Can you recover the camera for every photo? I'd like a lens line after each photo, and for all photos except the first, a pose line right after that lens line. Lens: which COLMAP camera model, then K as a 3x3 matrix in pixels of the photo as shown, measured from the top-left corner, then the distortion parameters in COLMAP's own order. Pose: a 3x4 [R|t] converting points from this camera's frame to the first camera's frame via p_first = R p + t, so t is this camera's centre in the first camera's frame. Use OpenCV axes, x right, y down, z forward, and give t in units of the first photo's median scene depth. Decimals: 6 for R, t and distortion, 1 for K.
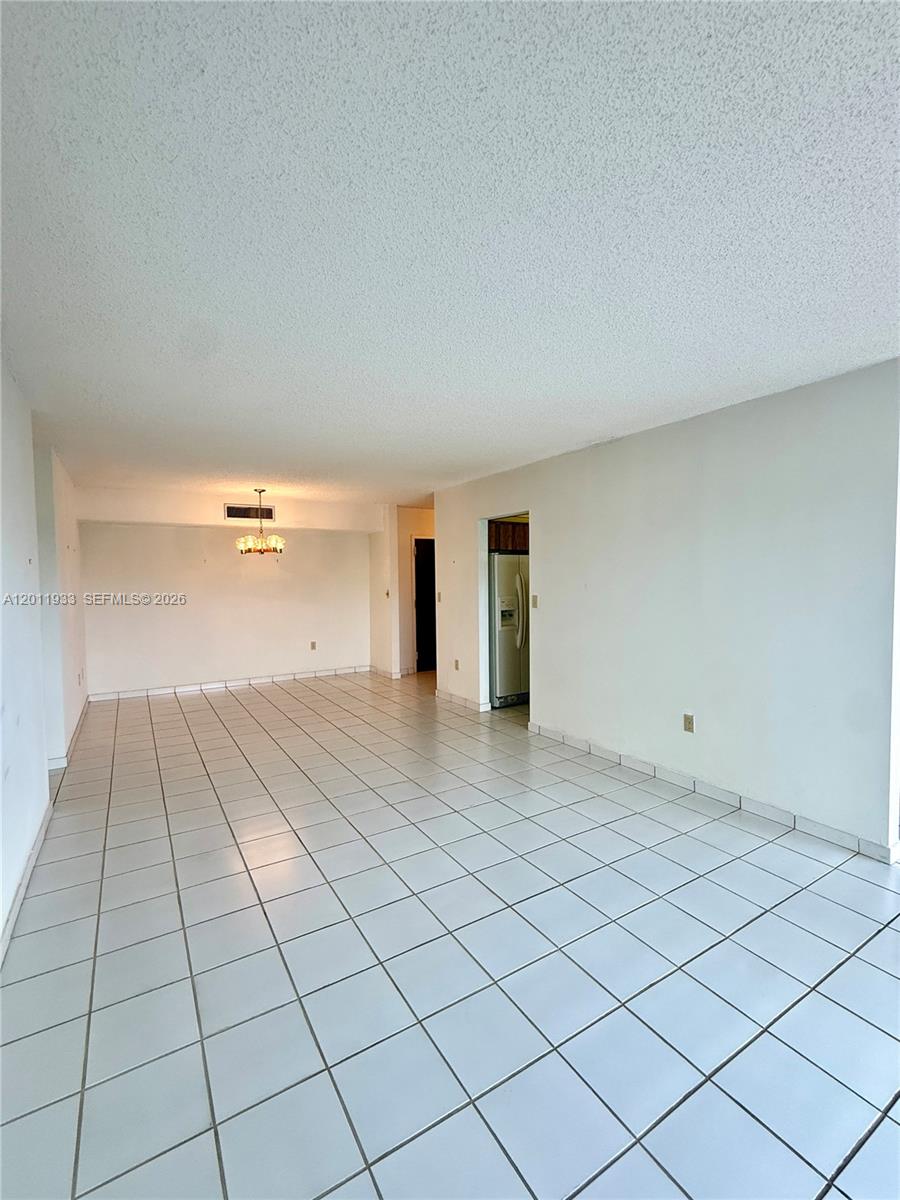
lens RADIAL K [[523.4, 0, 449.6], [0, 523.4, 601.1], [0, 0, 1]] dist [0.000414, 0.000016]
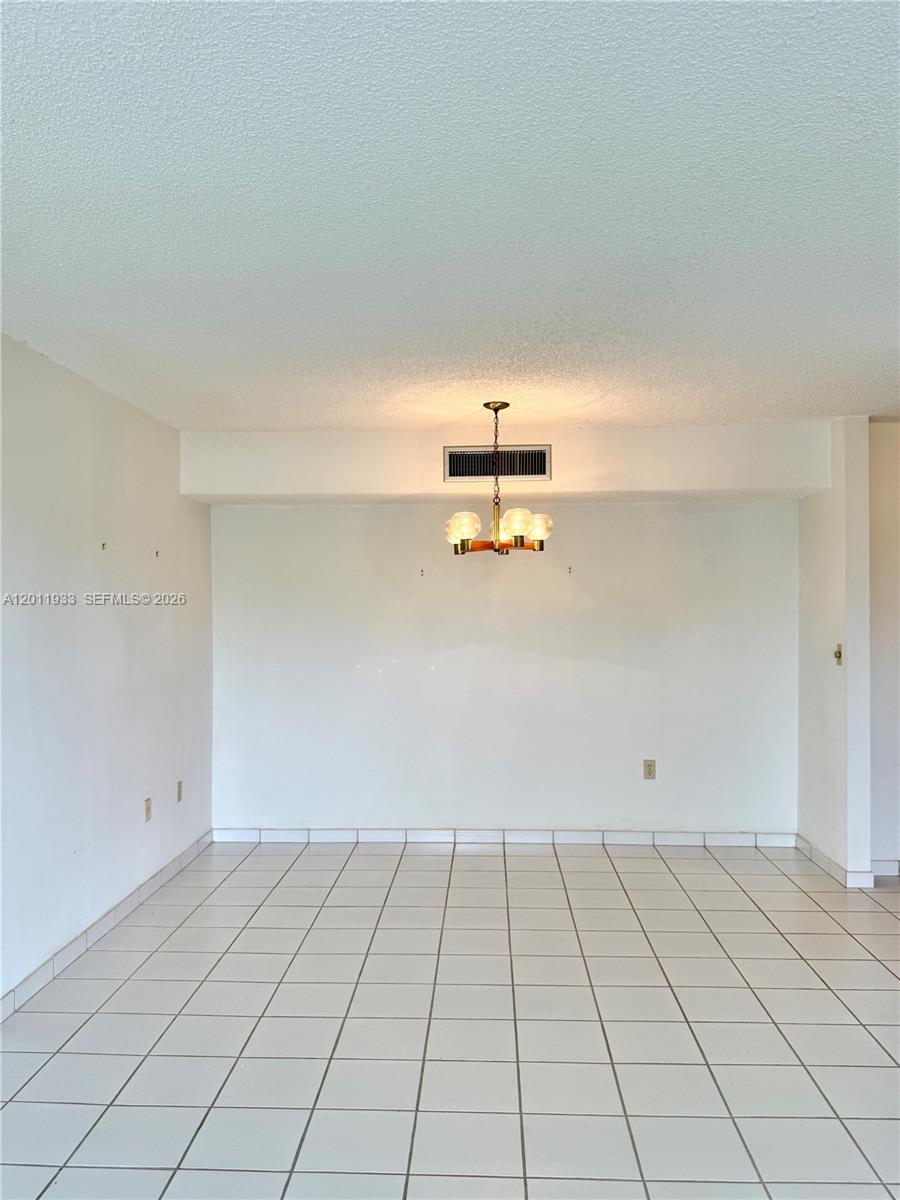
lens RADIAL K [[920.6, 0, 452.7], [0, 920.6, 604.3], [0, 0, 1]] dist [0.046751, -0.002212]
pose [[0.831585, 0.008224, -0.555337, 0.024887], [-0.032735, 0.998878, -0.034227, -0.020804], [0.554433, 0.046642, 0.830921, 0.336109]]
